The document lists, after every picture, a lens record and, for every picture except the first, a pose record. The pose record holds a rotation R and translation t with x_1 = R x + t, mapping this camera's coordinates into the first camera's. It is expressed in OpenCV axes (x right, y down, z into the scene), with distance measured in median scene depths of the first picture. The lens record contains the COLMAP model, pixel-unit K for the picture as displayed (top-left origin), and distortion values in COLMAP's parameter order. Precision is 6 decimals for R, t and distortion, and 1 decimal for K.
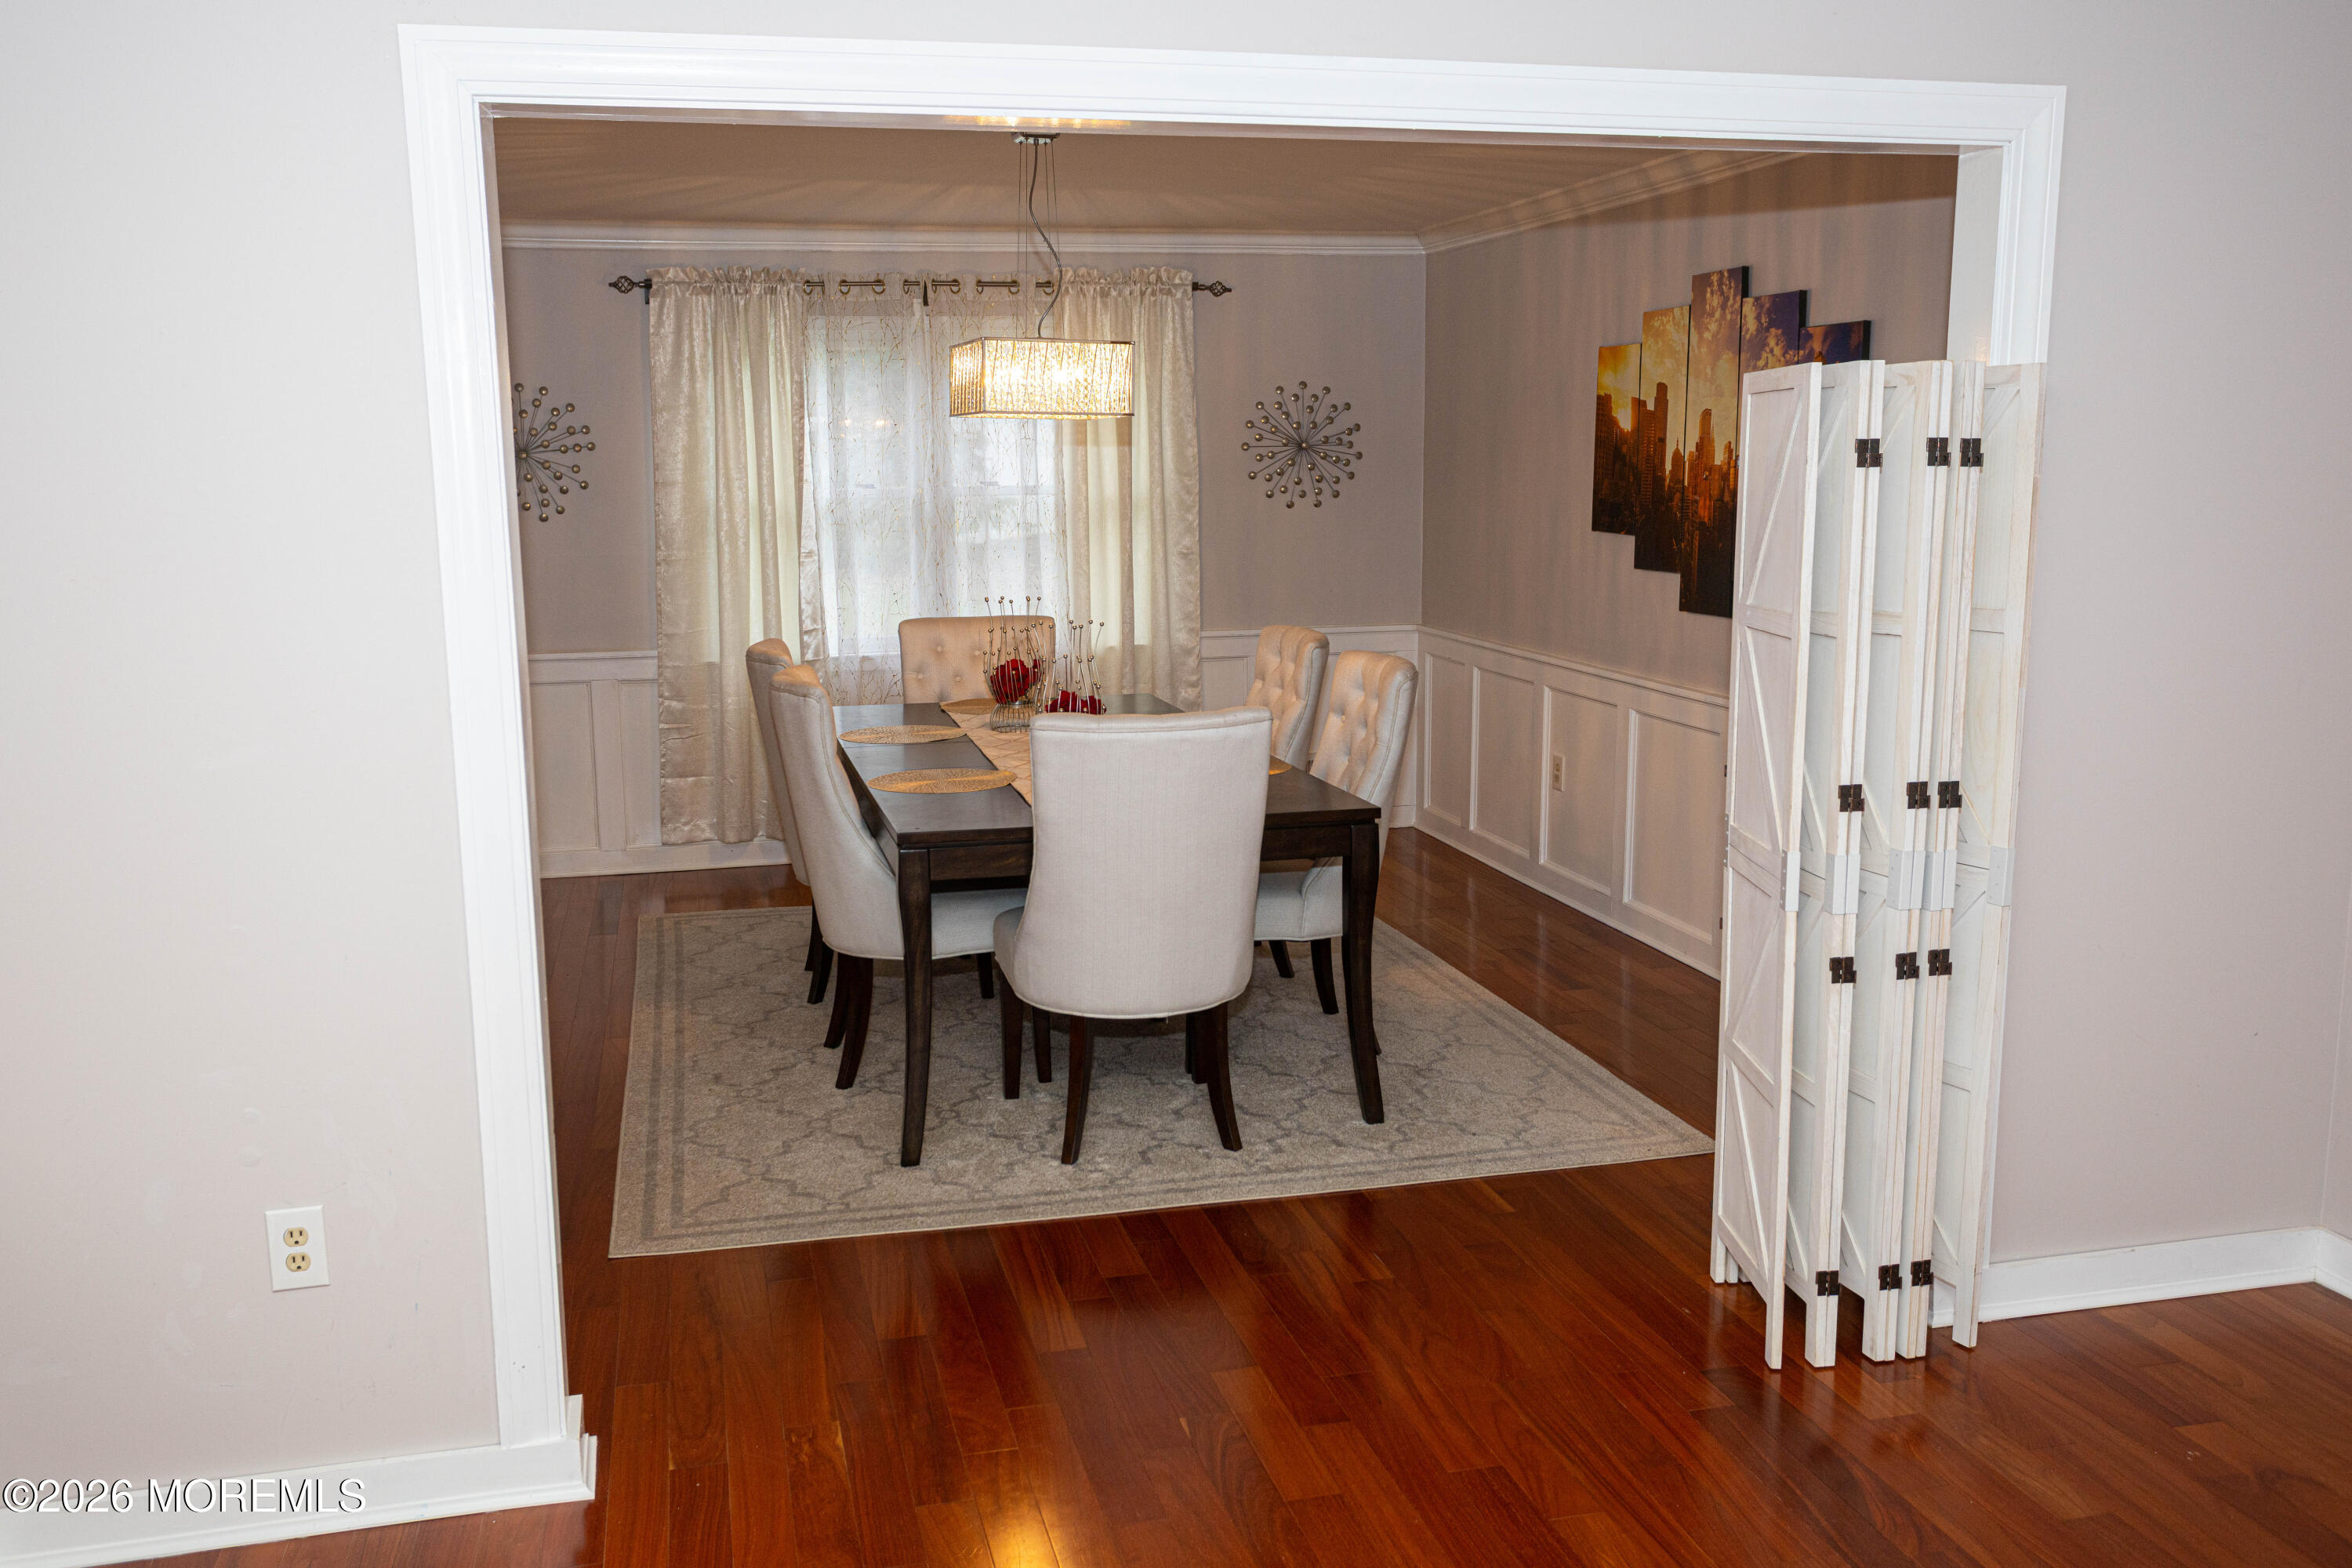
lens RADIAL K [[1984.8, 0, 1176.0], [0, 1984.8, 784.0], [0, 0, 1]] dist [0.009476, -0.001457]
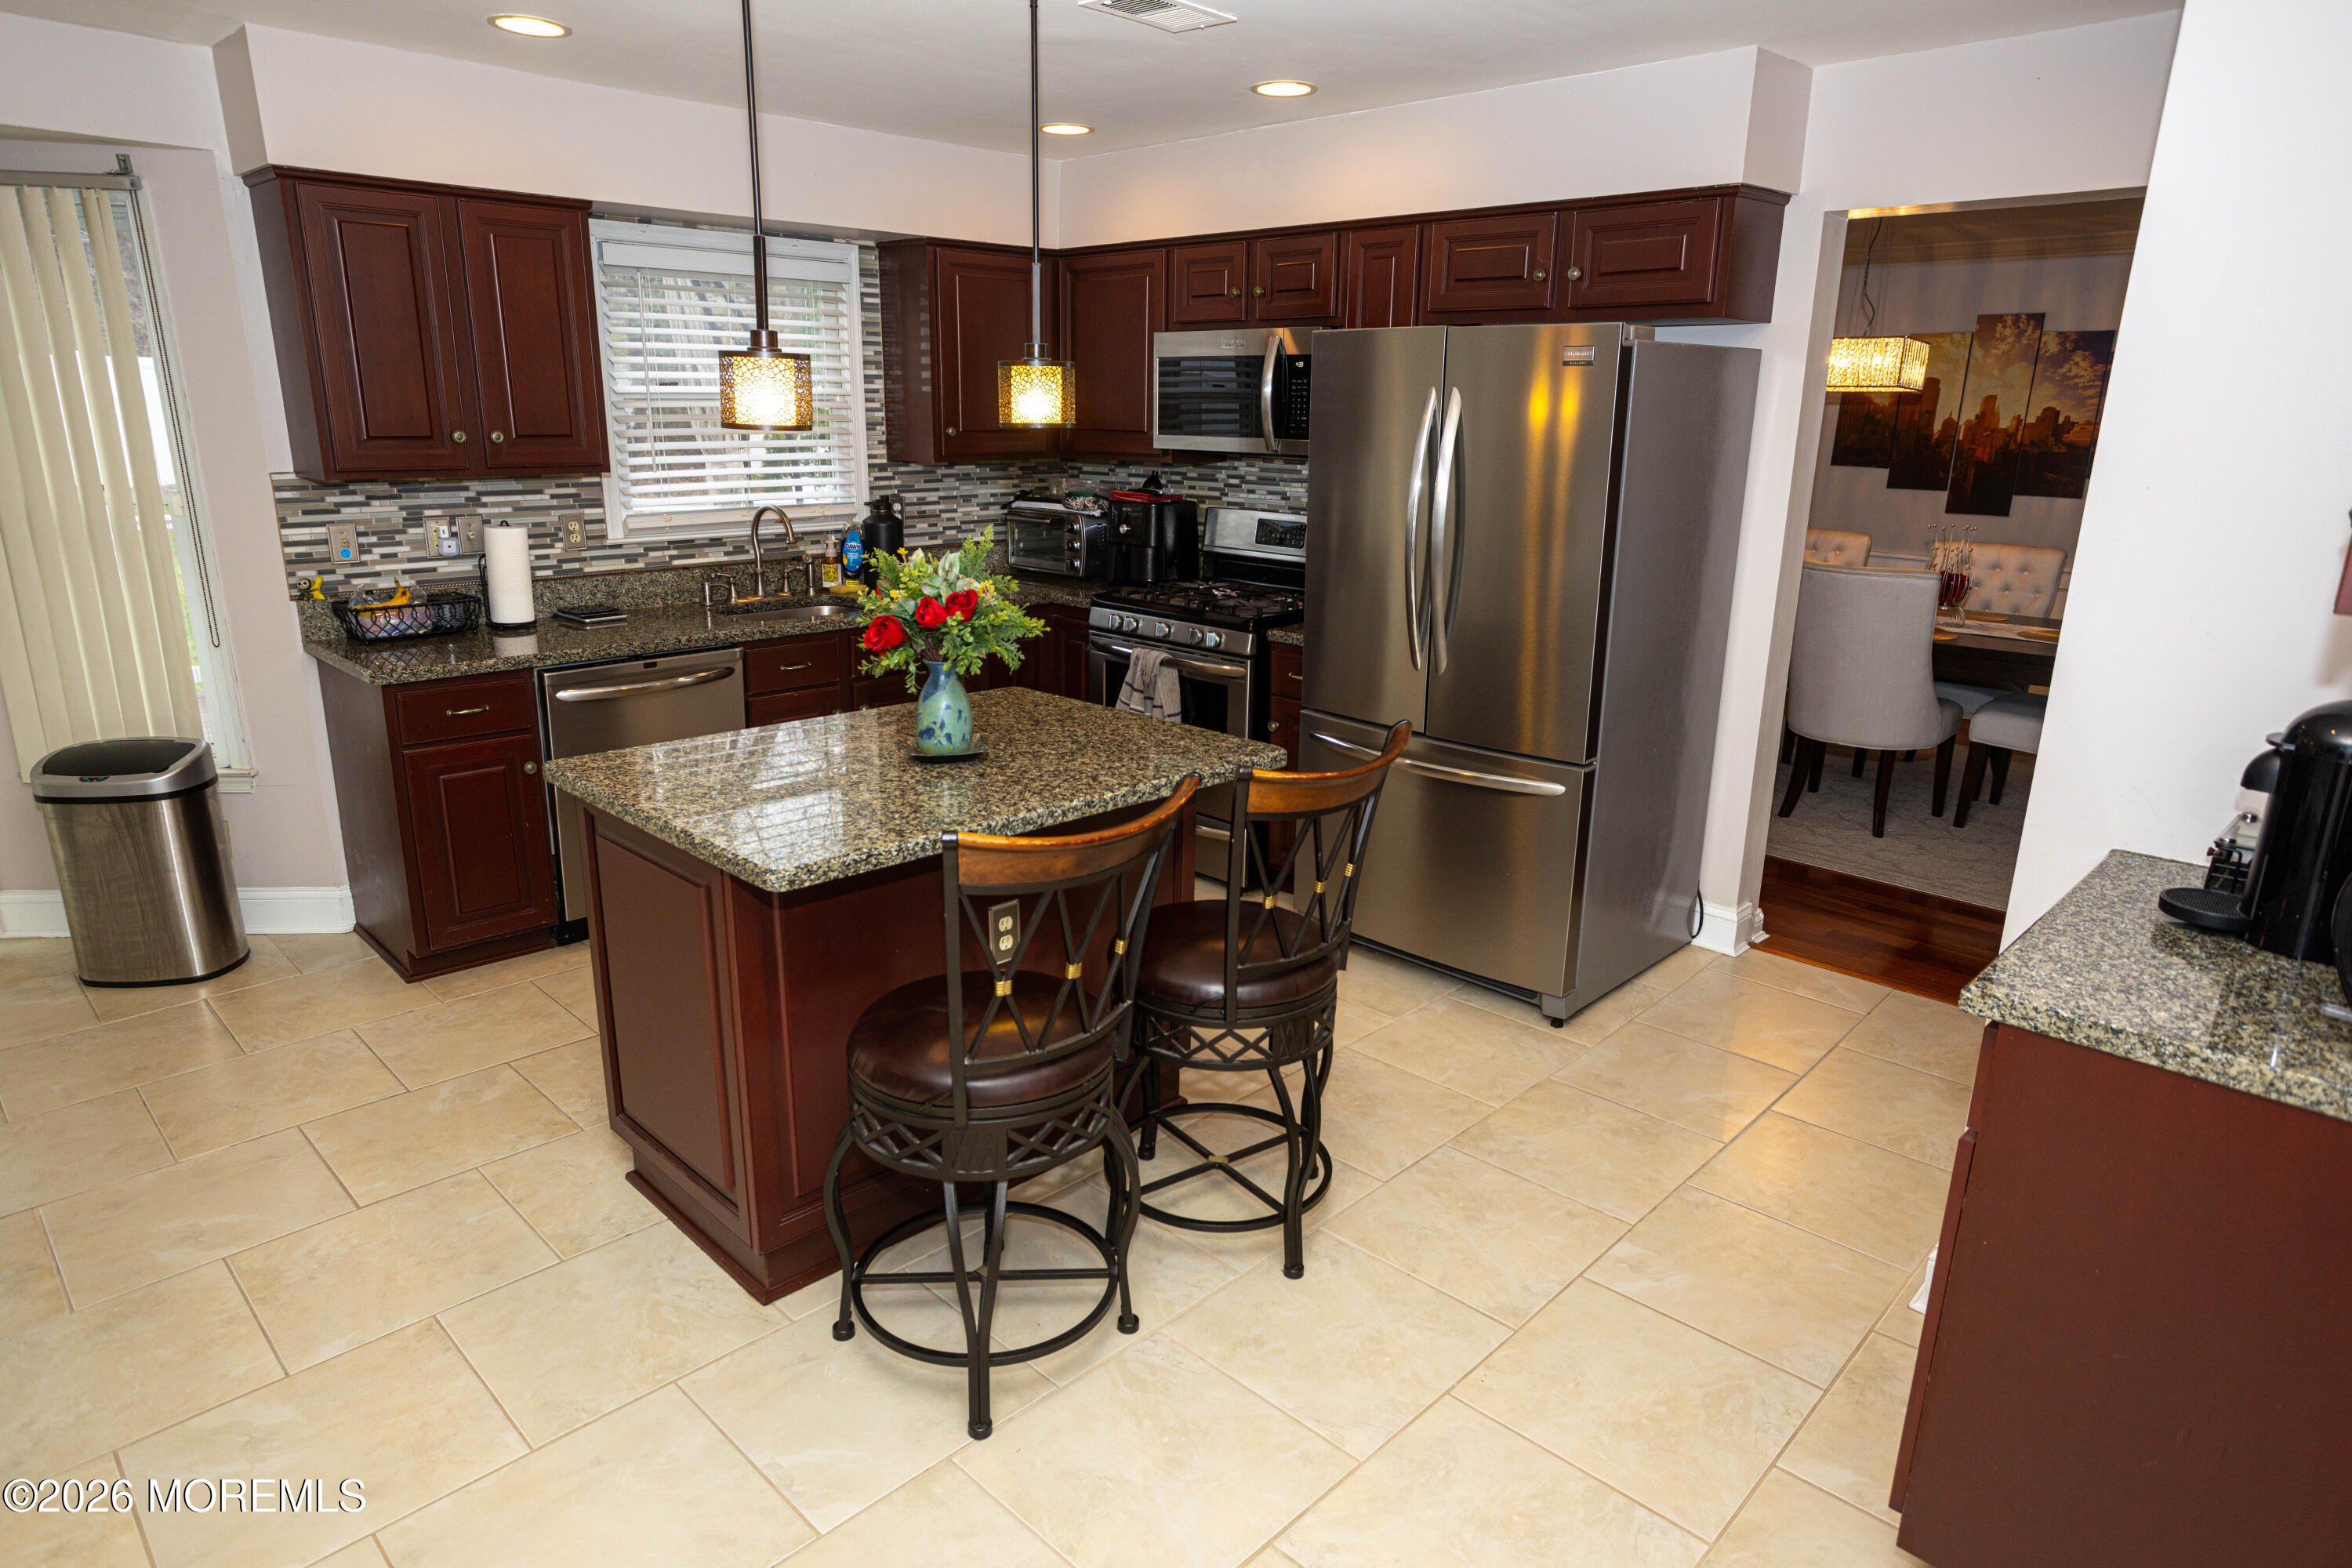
lens RADIAL K [[1368.7, 0, 1176.0], [0, 1368.7, 784.0], [0, 0, 1]] dist [-0.002316, 0.000303]
pose [[0.851811, -0.132433, 0.506833, -0.906314], [0.073705, 0.988191, 0.134337, -0.059423], [-0.518639, -0.077074, 0.851513, 0.294137]]
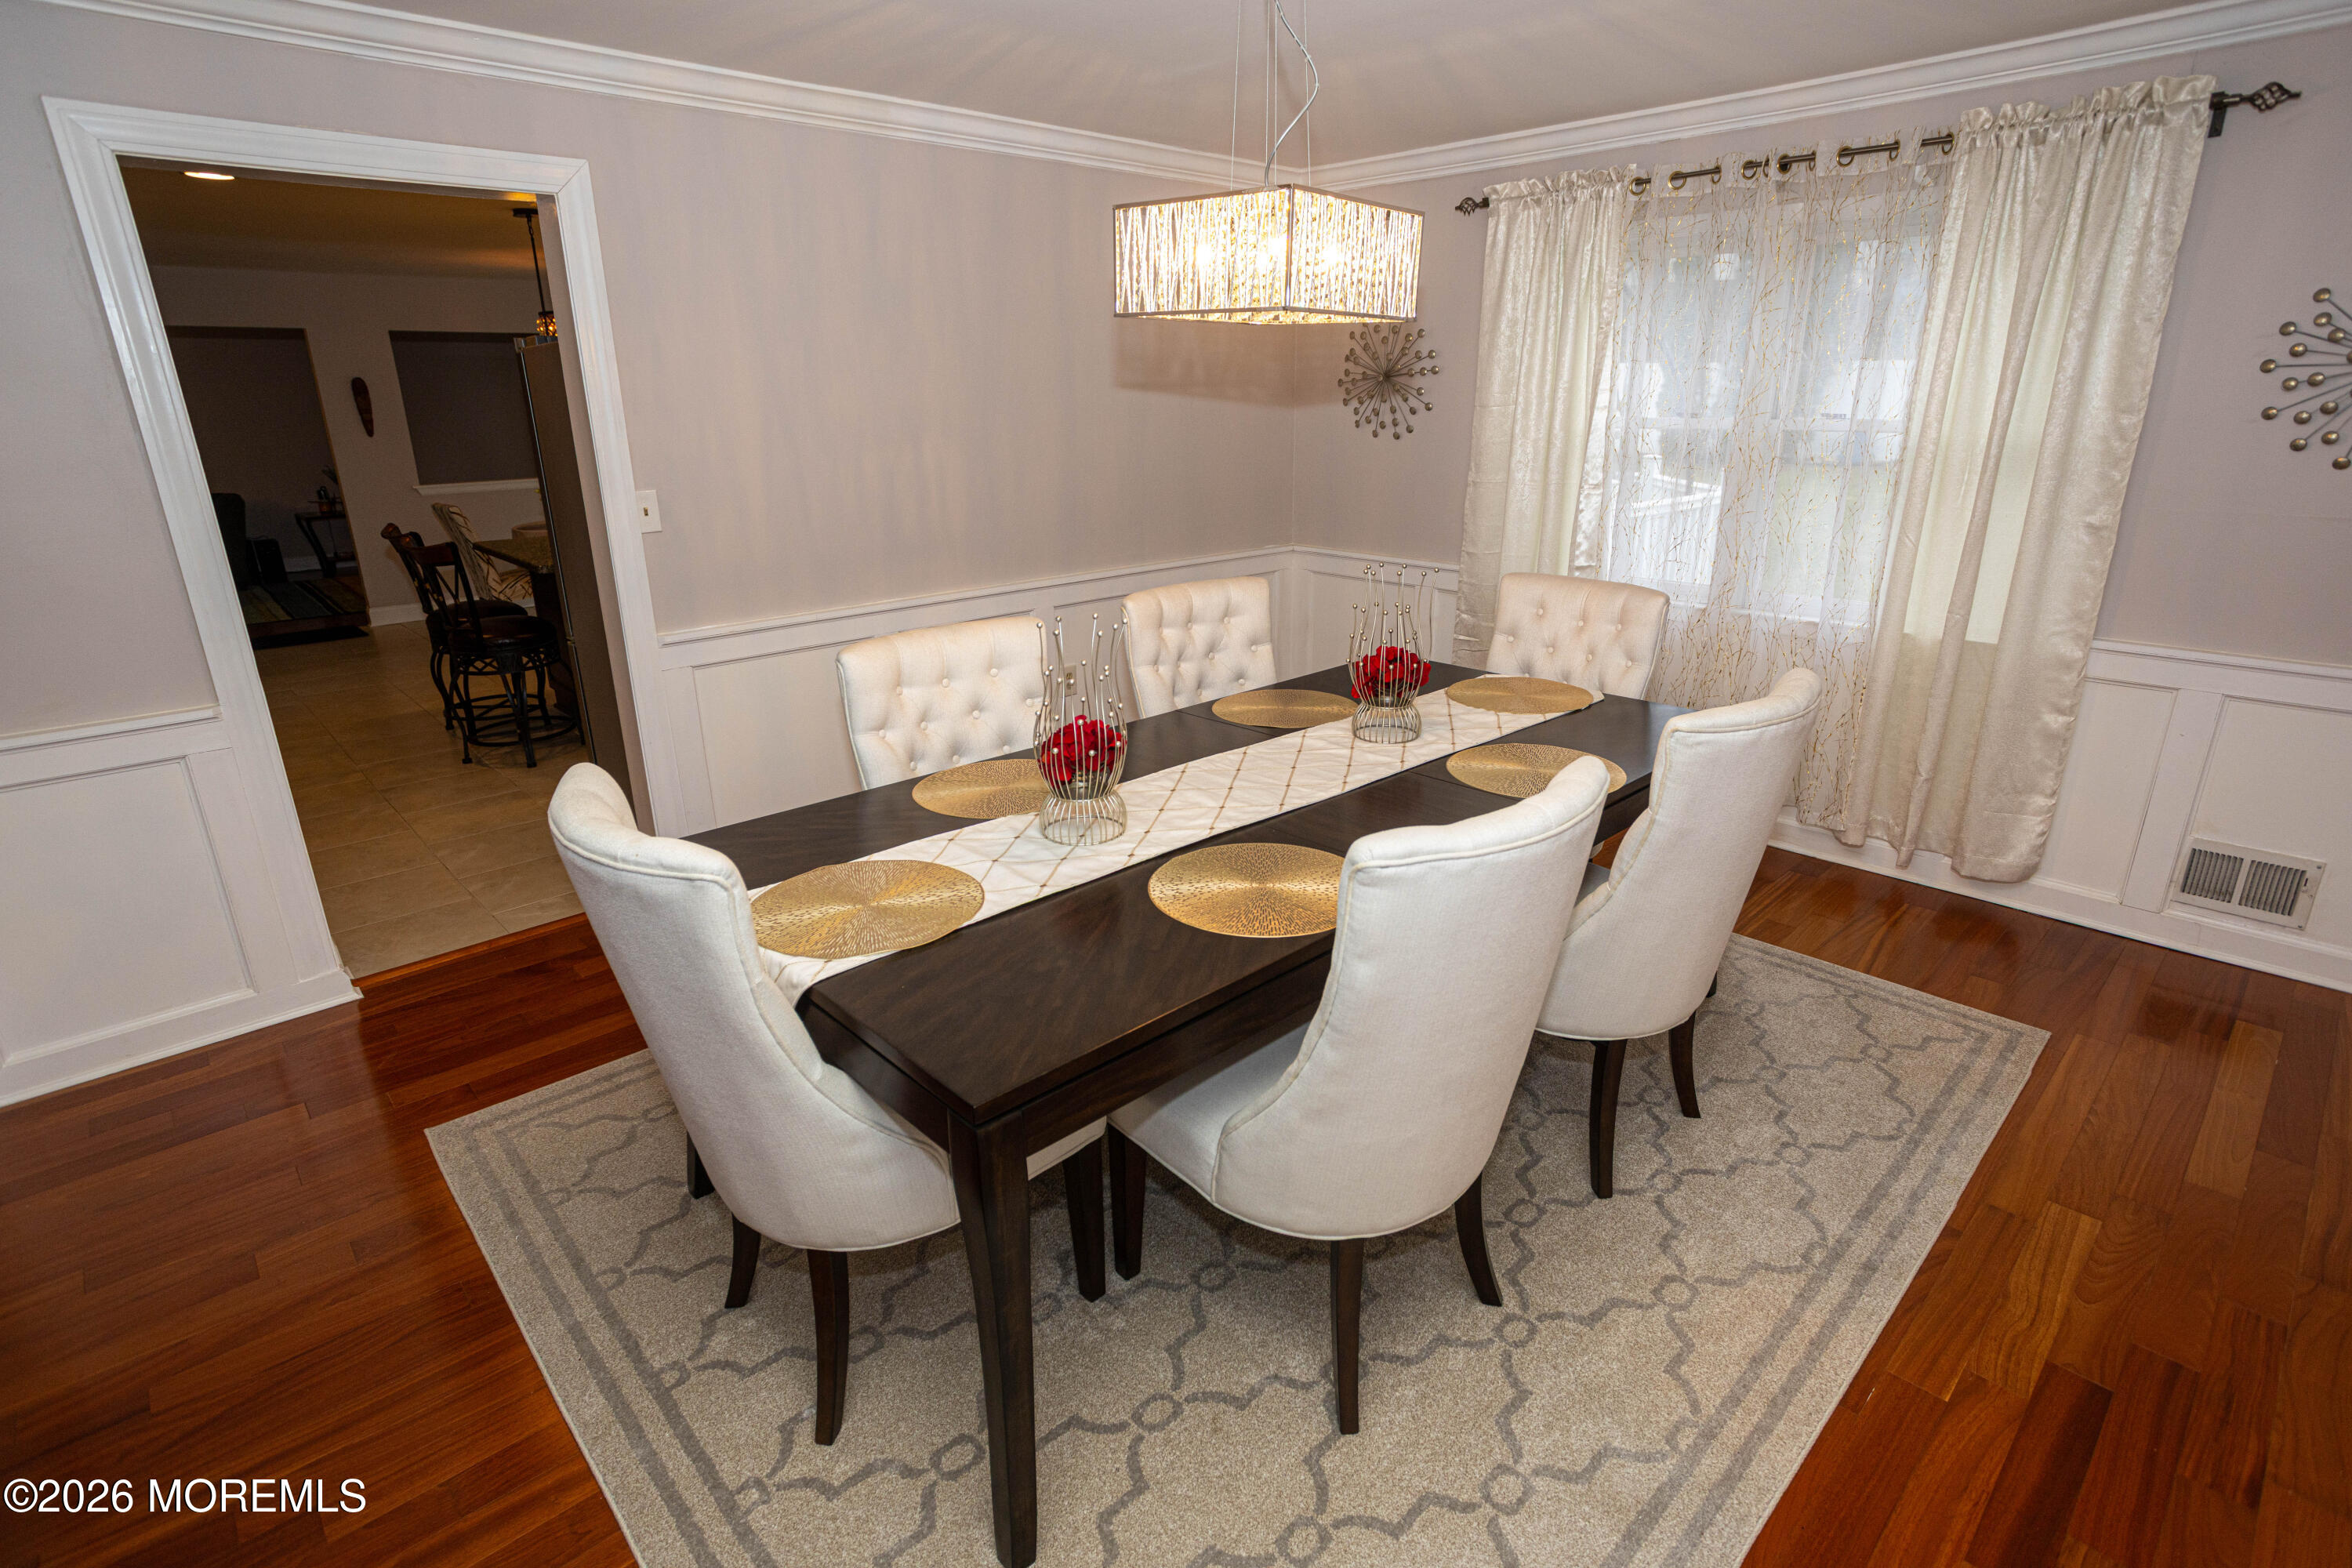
lens RADIAL K [[1152.2, 0, 1176.0], [0, 1152.2, 784.0], [0, 0, 1]] dist [-0.048026, 0.027244]
pose [[0.487111, 0.290922, -0.823460, 0.249448], [-0.136708, 0.956663, 0.257114, -0.108144], [0.862574, -0.012670, 0.505772, 0.638378]]
